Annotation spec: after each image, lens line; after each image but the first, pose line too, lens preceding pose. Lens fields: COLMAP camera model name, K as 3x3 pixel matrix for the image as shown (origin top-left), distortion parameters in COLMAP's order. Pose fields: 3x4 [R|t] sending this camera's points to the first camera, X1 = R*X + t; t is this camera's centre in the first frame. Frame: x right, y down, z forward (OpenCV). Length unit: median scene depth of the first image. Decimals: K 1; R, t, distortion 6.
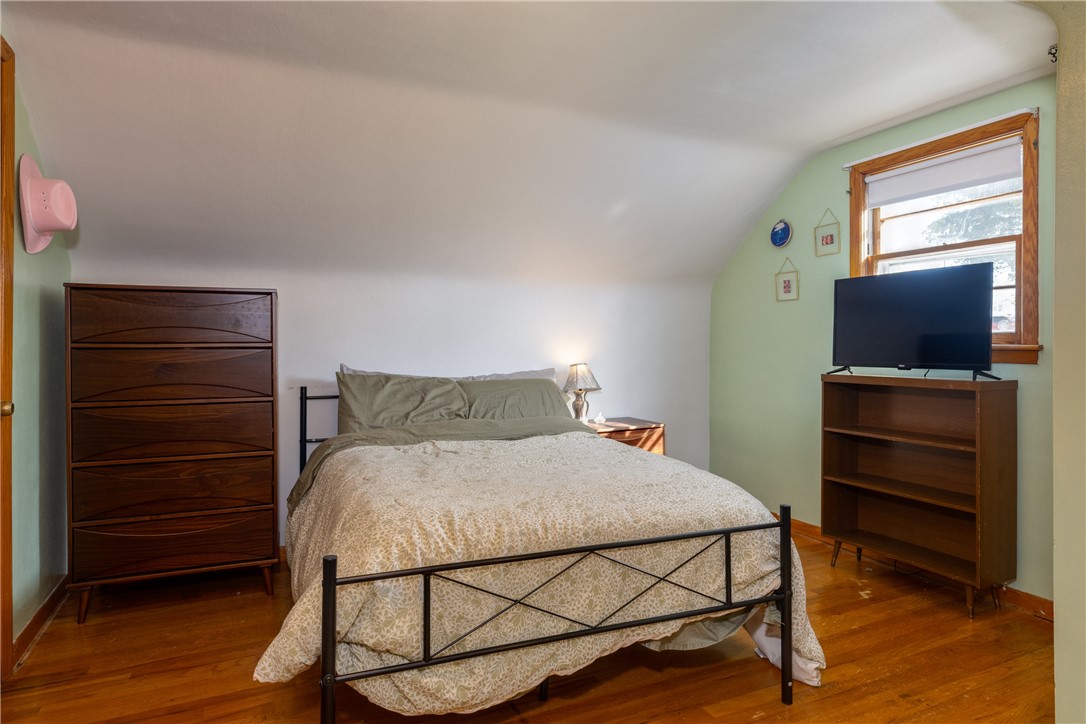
lens RADIAL K [[613.3, 0, 543.0], [0, 613.3, 362.0], [0, 0, 1]] dist [-0.000692, 0.000930]
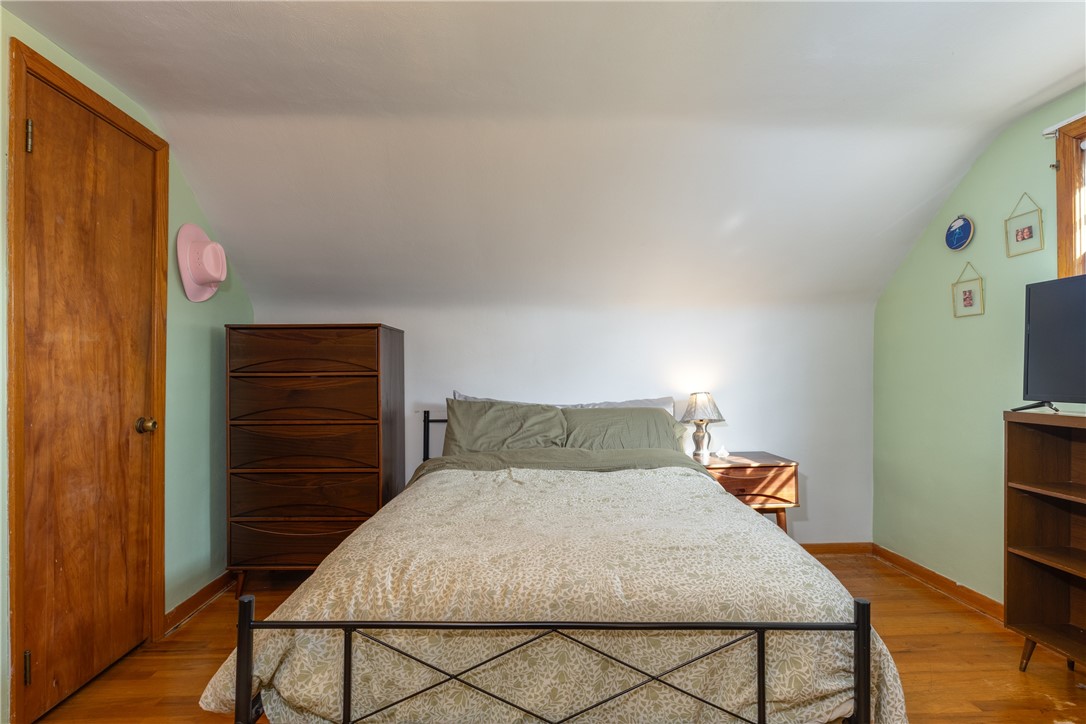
lens RADIAL K [[538.7, 0, 542.3], [0, 538.7, 380.8], [0, 0, 1]] dist [-0.002640, -0.001114]
pose [[0.926856, 0.003586, -0.375400, 0.211710], [-0.007651, 0.999927, -0.009339, -0.008122], [0.375339, 0.011529, 0.926816, 0.211598]]
